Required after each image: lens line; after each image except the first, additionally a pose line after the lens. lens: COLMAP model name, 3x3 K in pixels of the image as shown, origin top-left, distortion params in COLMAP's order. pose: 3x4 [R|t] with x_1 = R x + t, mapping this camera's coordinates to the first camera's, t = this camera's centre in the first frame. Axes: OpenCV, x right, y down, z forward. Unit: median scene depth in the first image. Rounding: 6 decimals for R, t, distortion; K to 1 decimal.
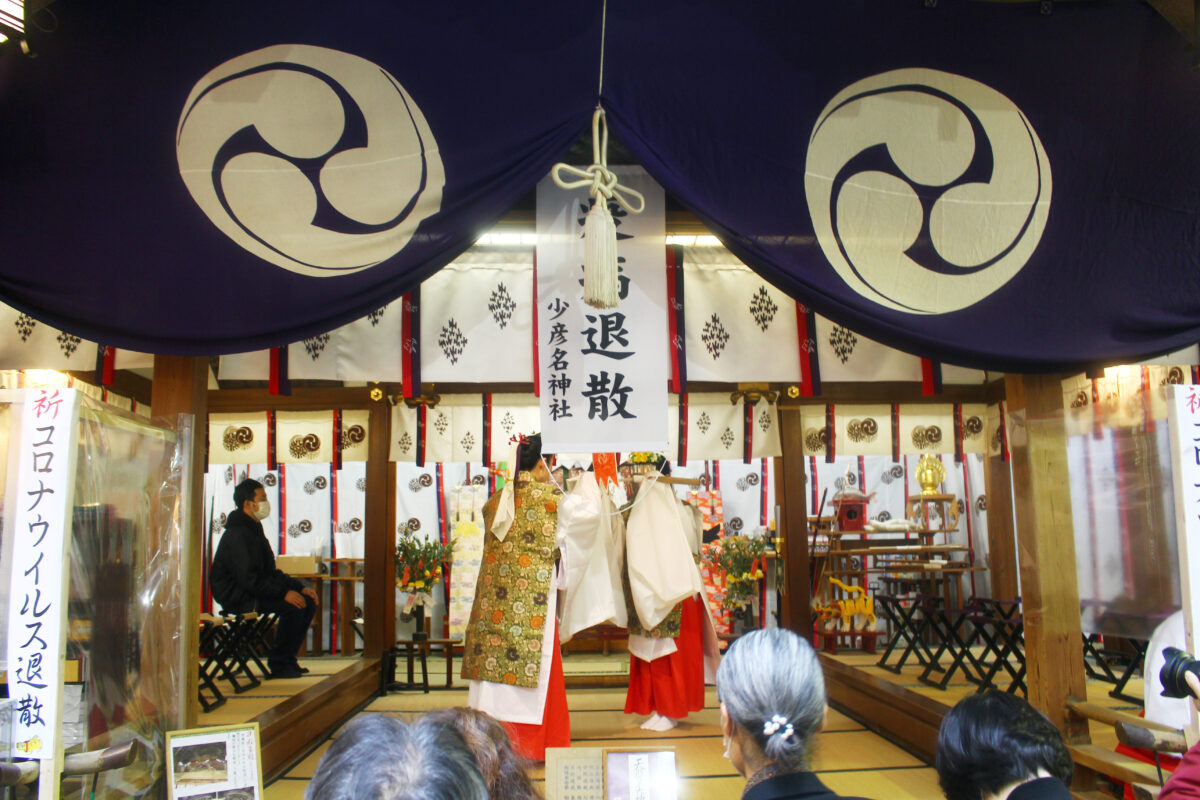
lens RADIAL K [[816.4, 0, 619.4], [0, 816.4, 401.8], [0, 0, 1]] dist [-0.098578, 0.003226]
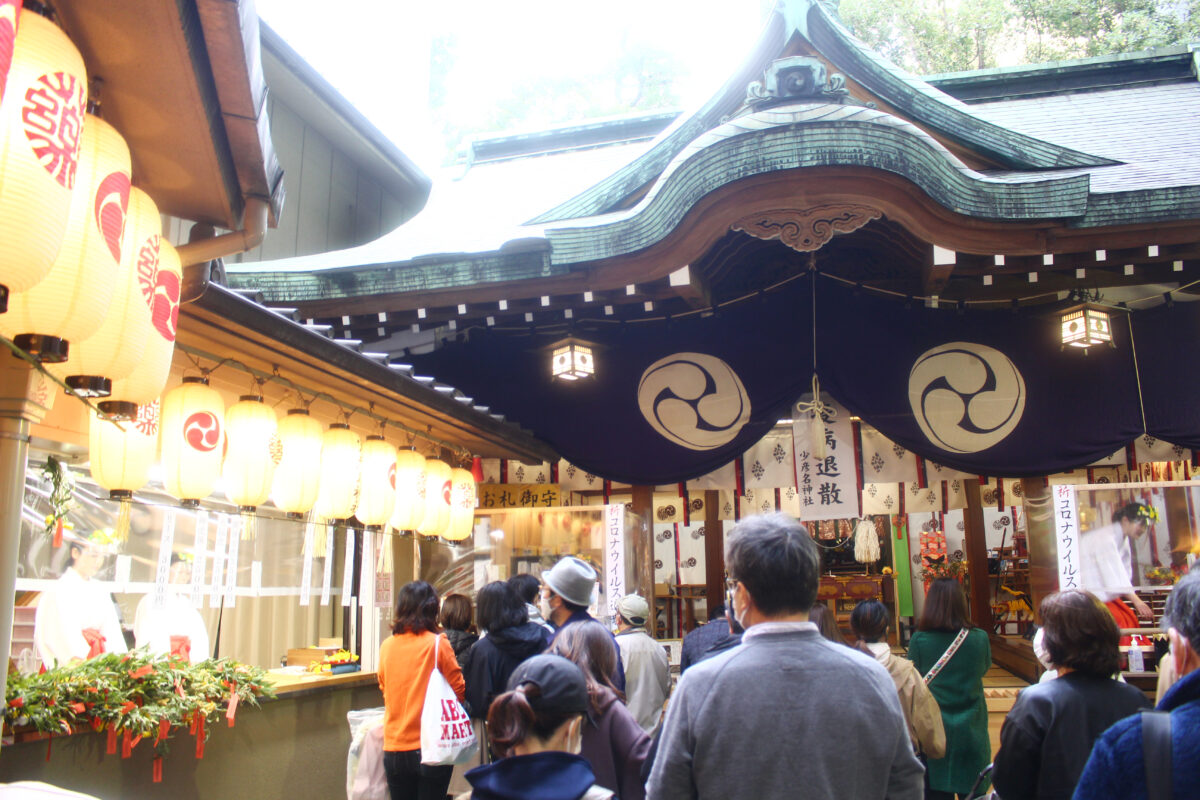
lens RADIAL K [[816.4, 0, 619.4], [0, 816.4, 401.8], [0, 0, 1]] dist [-0.098578, 0.003226]
pose [[0.936776, -0.076474, -0.341471, 0.222242], [0.058404, 0.996309, -0.062905, -0.150959], [0.345022, 0.038985, 0.937785, -1.277753]]
